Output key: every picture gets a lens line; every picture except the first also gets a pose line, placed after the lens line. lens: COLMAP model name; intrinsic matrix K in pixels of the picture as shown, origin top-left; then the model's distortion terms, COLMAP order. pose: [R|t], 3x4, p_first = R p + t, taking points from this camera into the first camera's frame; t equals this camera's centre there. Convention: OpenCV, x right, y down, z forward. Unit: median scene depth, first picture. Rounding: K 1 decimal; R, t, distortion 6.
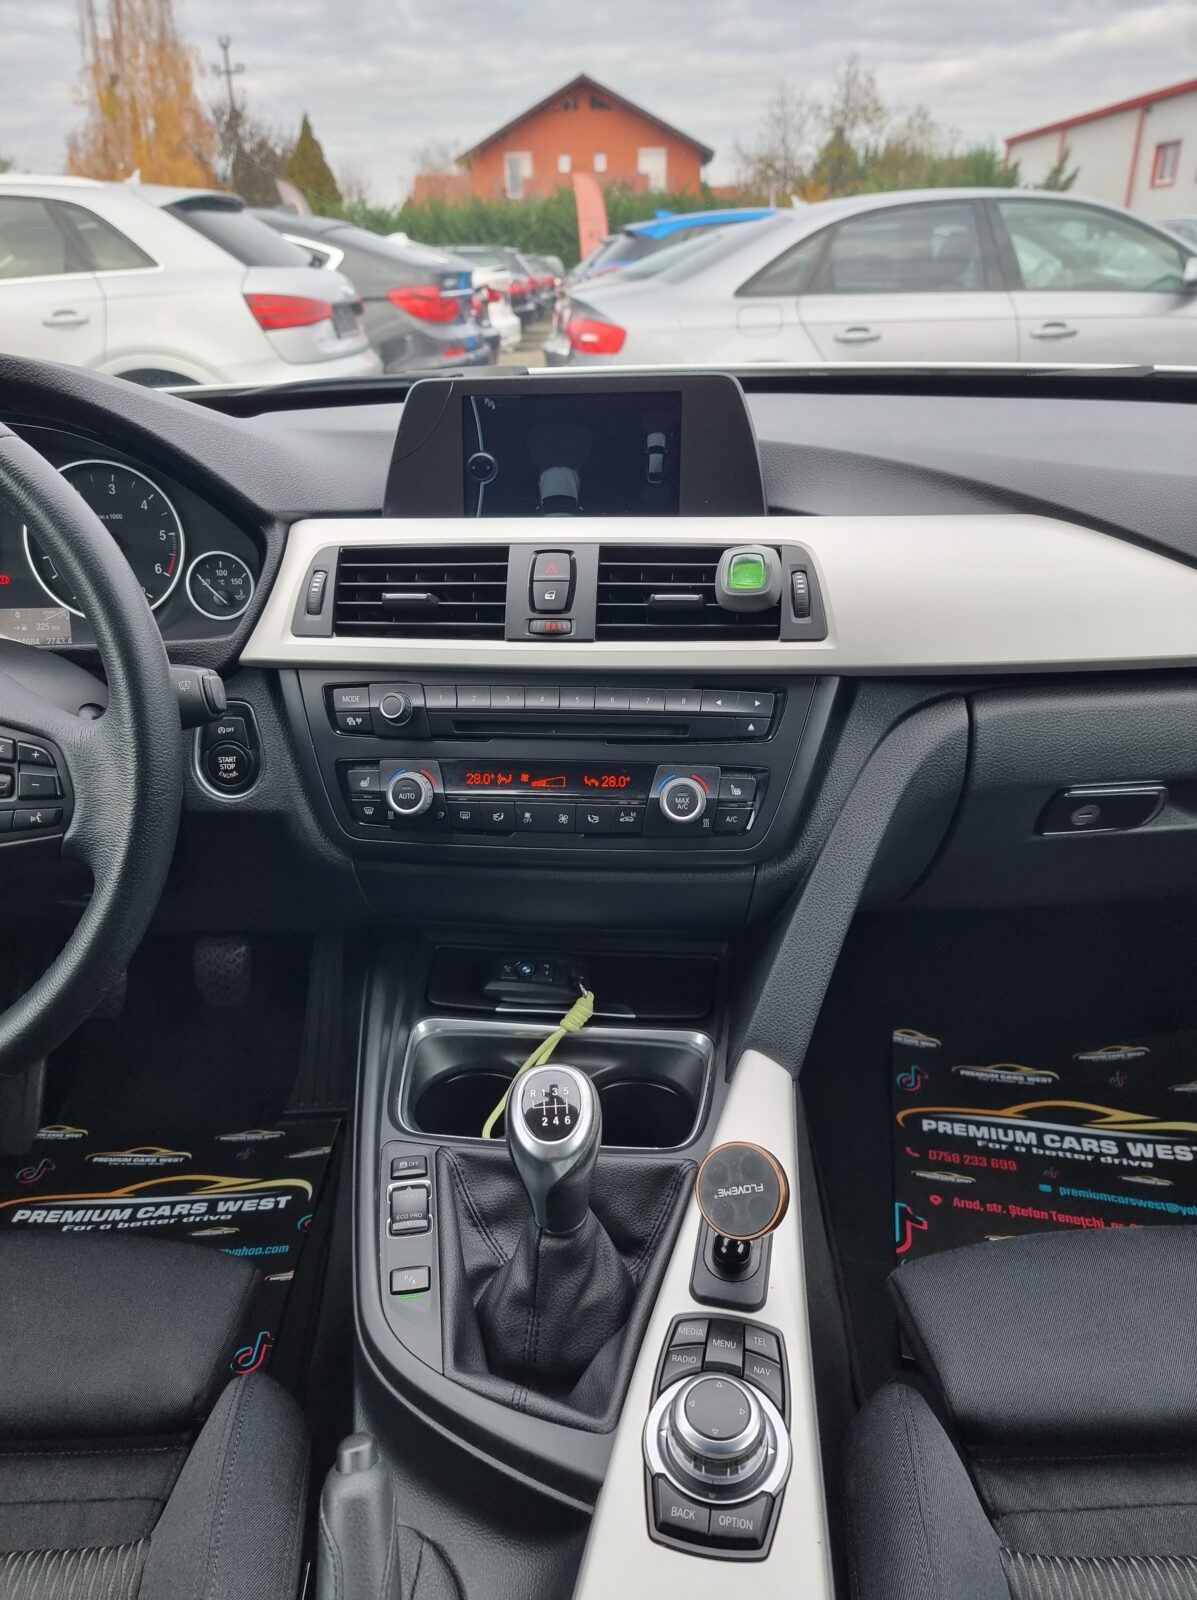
lens RADIAL K [[1108.4, 0, 572.5], [0, 1108.4, 805.9], [0, 0, 1]] dist [0.083148, -0.072701]
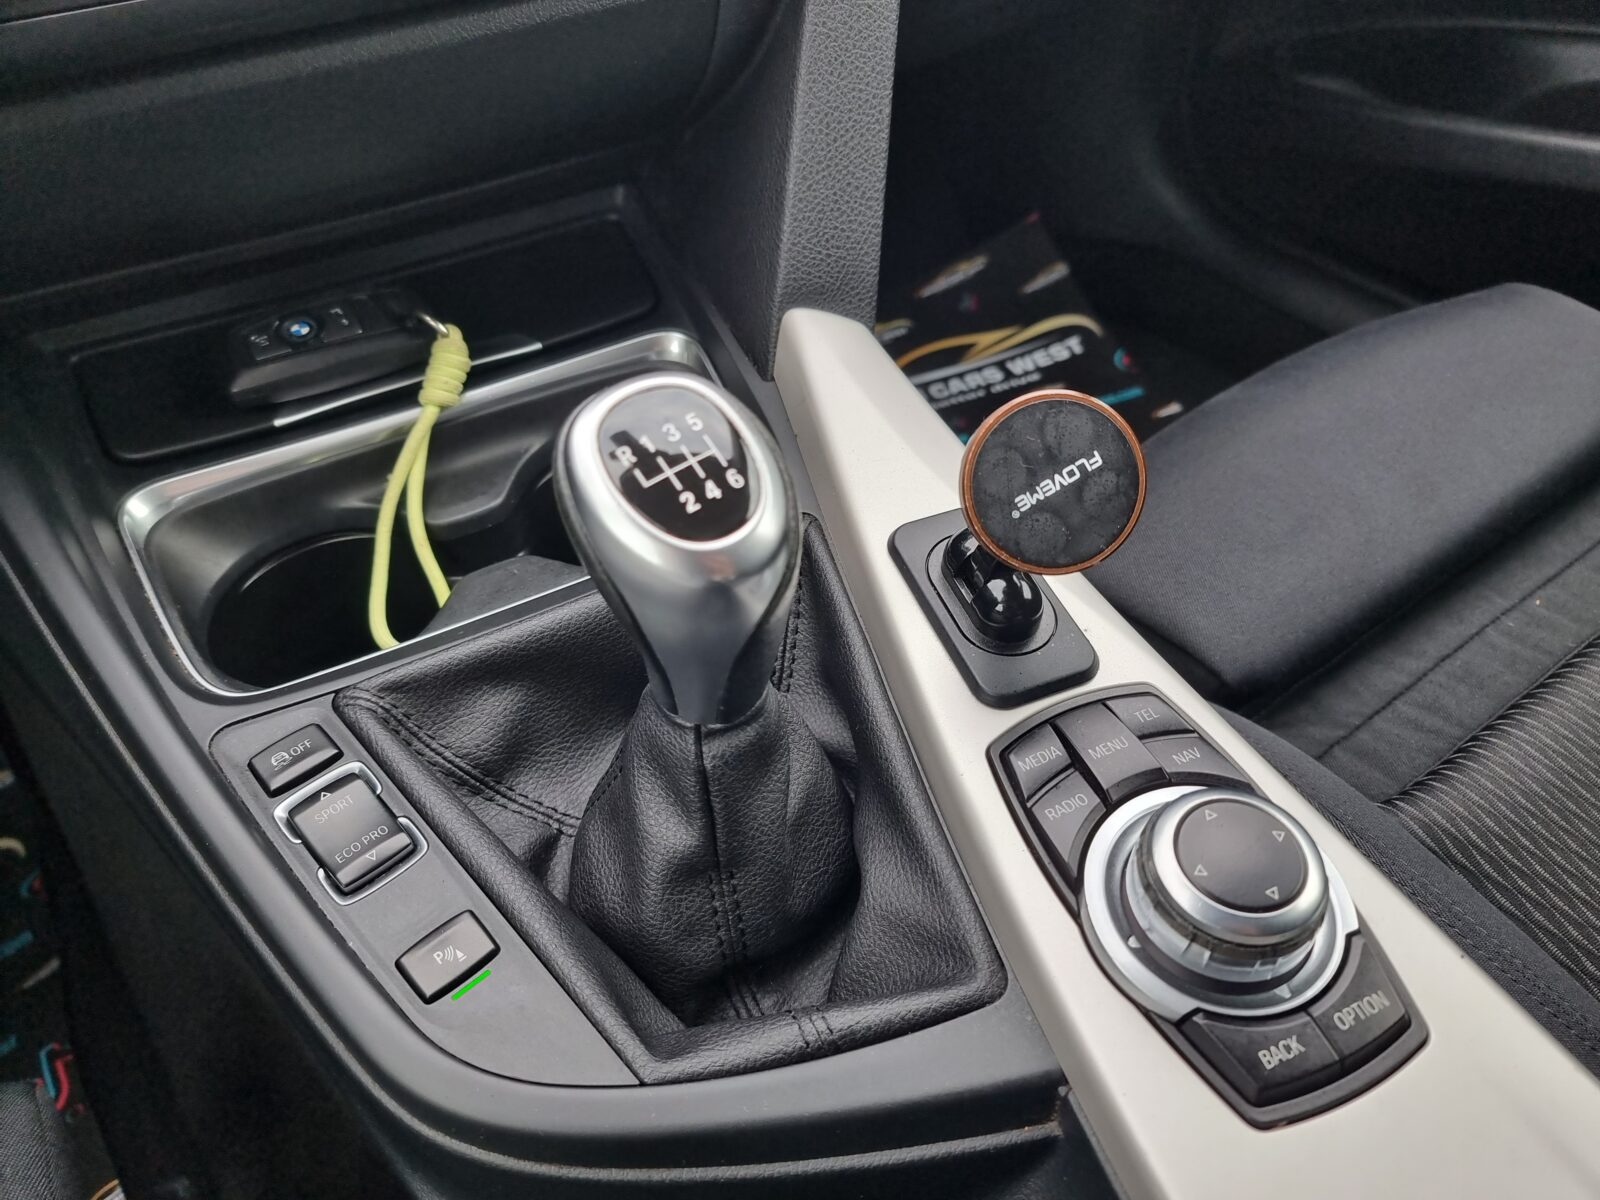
lens RADIAL K [[1124.4, 0, 794.8], [0, 1124.4, 617.4], [0, 0, 1]] dist [0.051806, -0.059350]
pose [[0.811784, -0.411031, 0.414801, -0.138125], [0.246588, 0.885172, 0.394543, 0.127768], [-0.529340, -0.217999, 0.819924, 0.482326]]
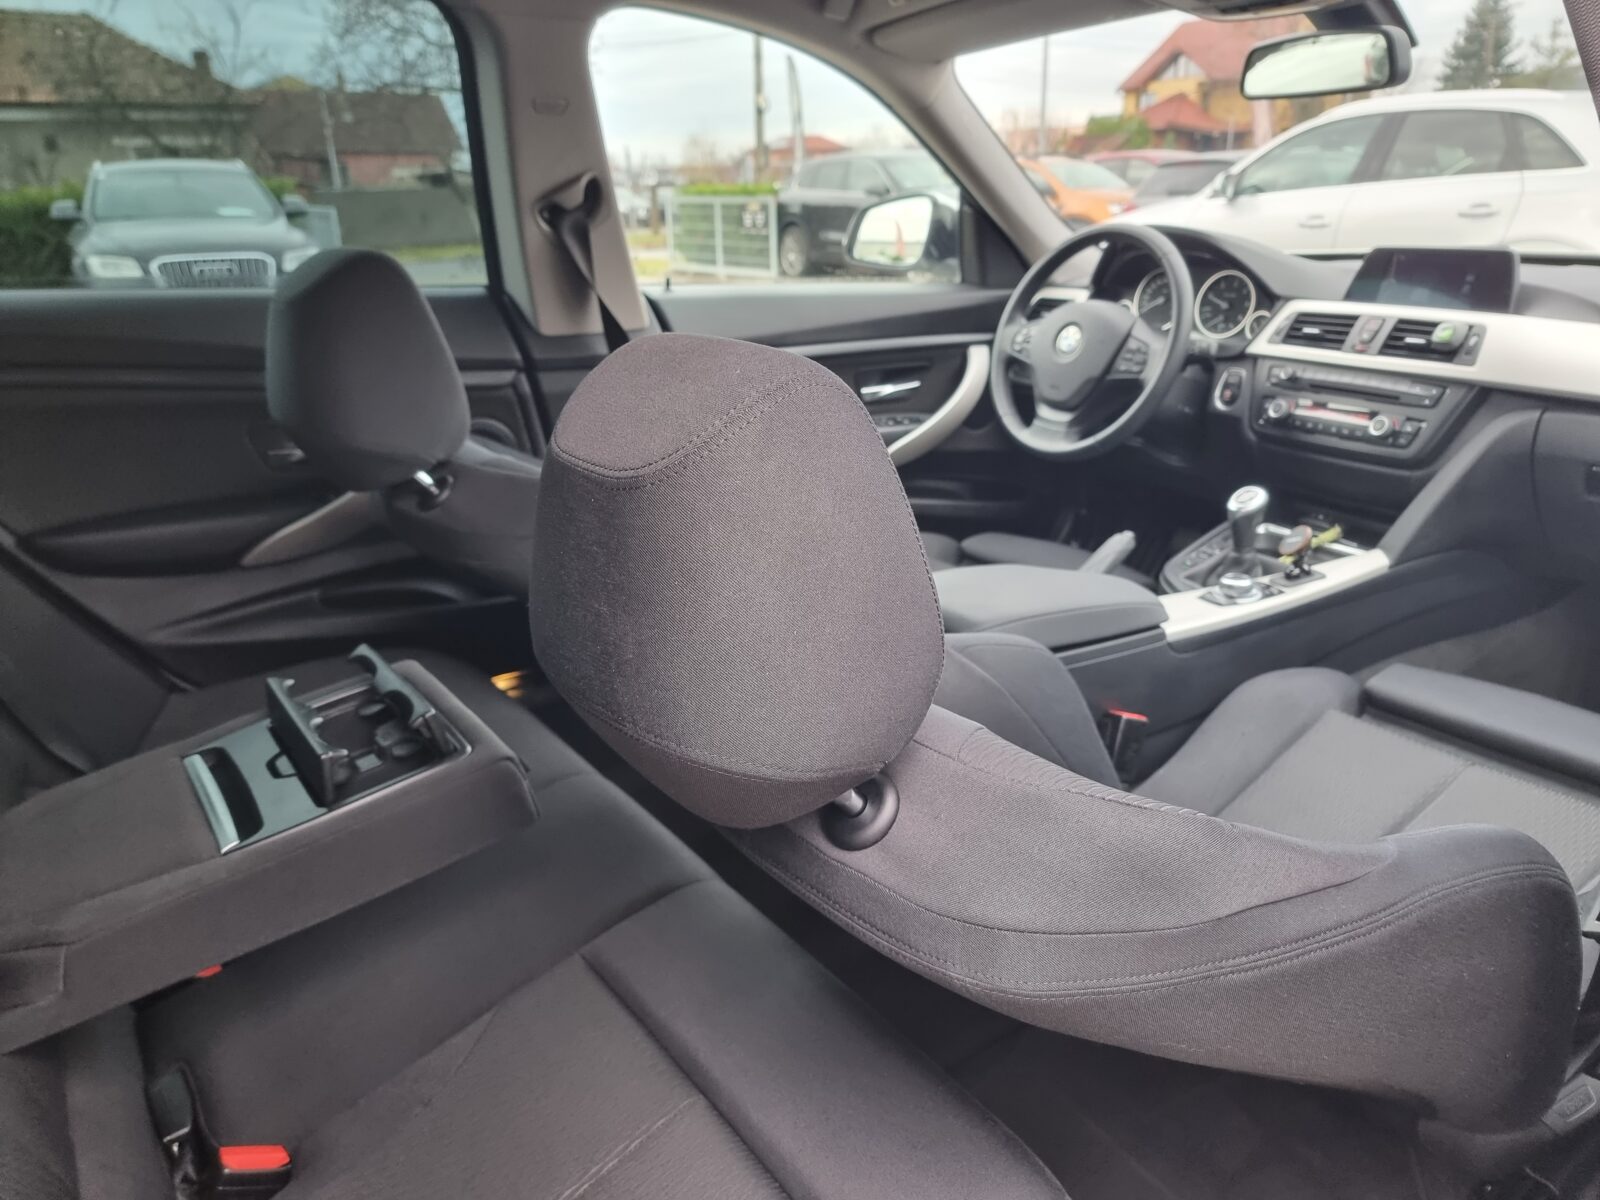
lens RADIAL K [[1124.4, 0, 794.8], [0, 1124.4, 617.4], [0, 0, 1]] dist [0.051806, -0.059350]
pose [[0.561905, 0.301093, -0.770458, 1.229057], [-0.345985, 0.931565, 0.111721, 0.473691], [0.751370, 0.203791, 0.627625, -1.178905]]
